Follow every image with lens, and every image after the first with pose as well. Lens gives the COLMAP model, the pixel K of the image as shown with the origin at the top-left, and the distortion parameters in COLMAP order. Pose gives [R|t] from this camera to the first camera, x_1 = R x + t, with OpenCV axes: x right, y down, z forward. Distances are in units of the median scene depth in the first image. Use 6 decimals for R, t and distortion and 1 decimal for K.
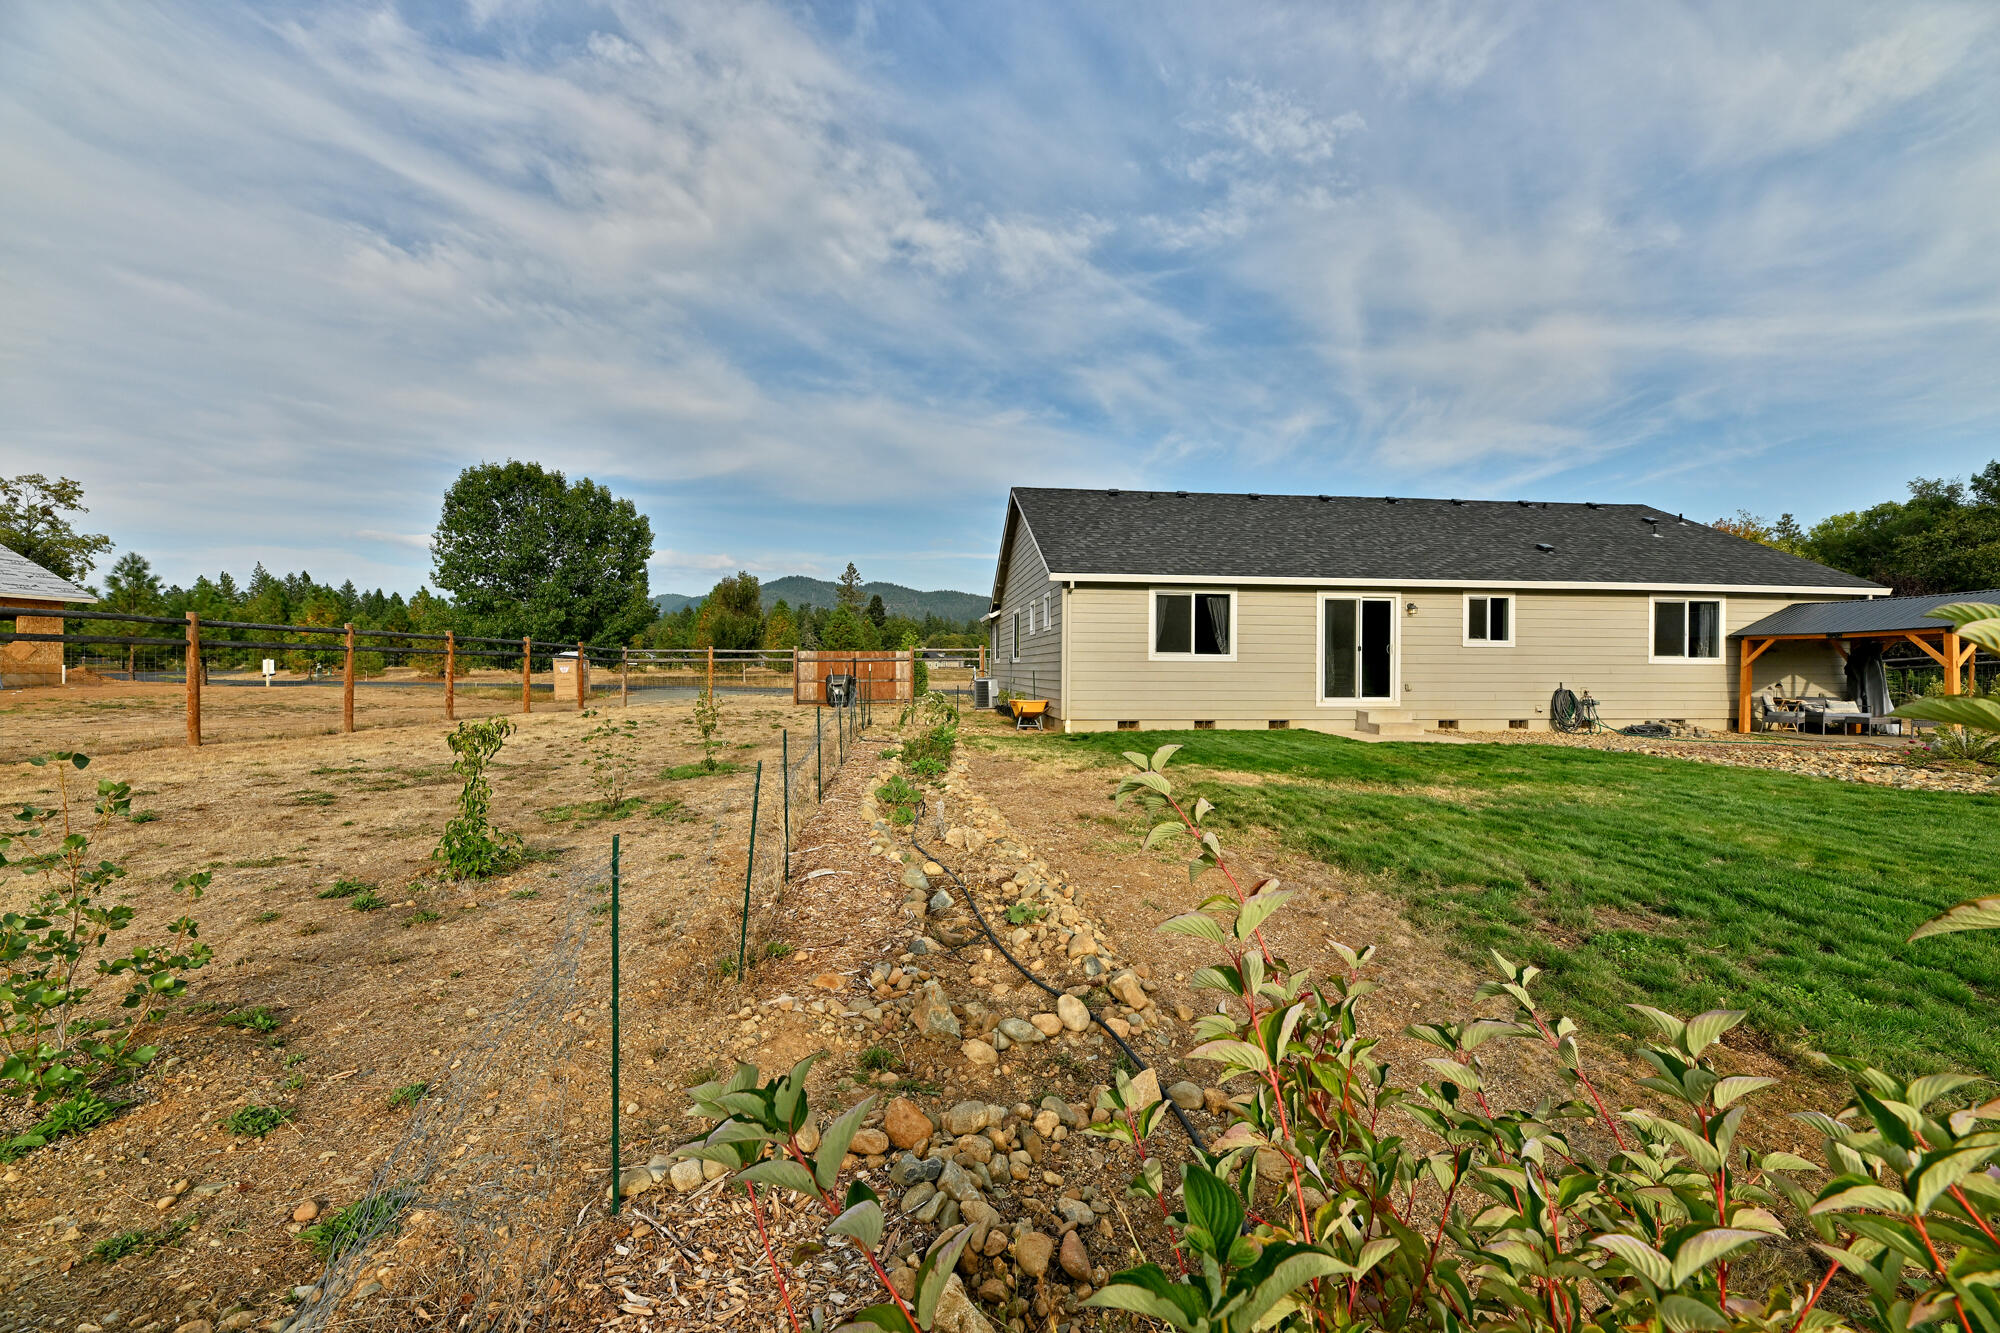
lens RADIAL K [[806.2, 0, 1000.0], [0, 806.2, 666.5], [0, 0, 1]] dist [-0.004159, -0.000312]
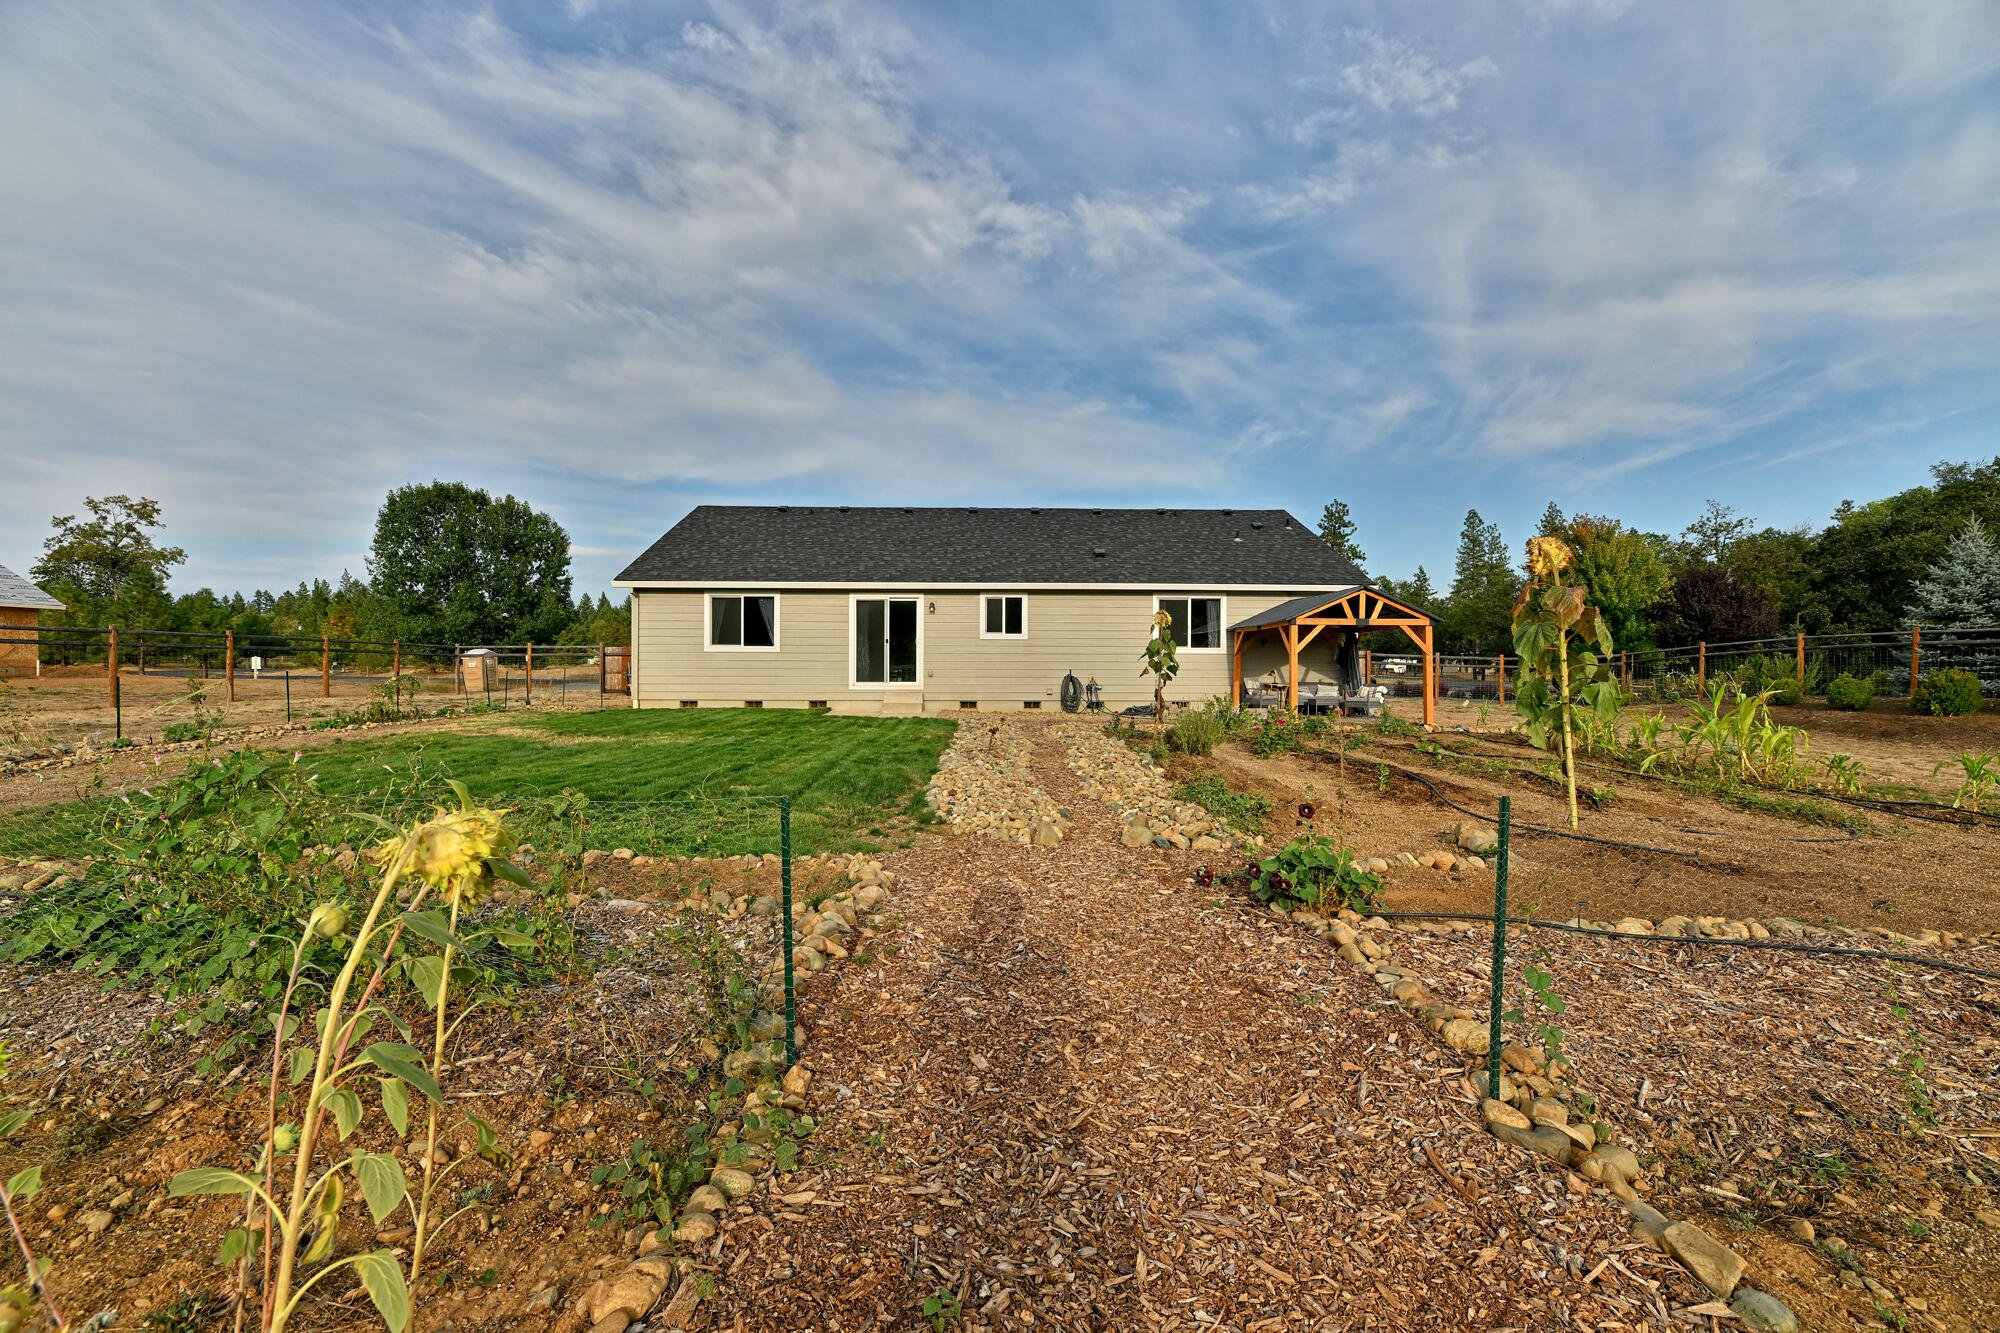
lens RADIAL K [[806.2, 0, 1000.0], [0, 806.2, 666.5], [0, 0, 1]] dist [-0.004159, -0.000312]
pose [[0.996752, -0.001500, -0.080514, 0.678105], [0.001643, 0.999997, 0.001716, 0.012966], [0.080511, -0.001843, 0.996752, -0.170024]]
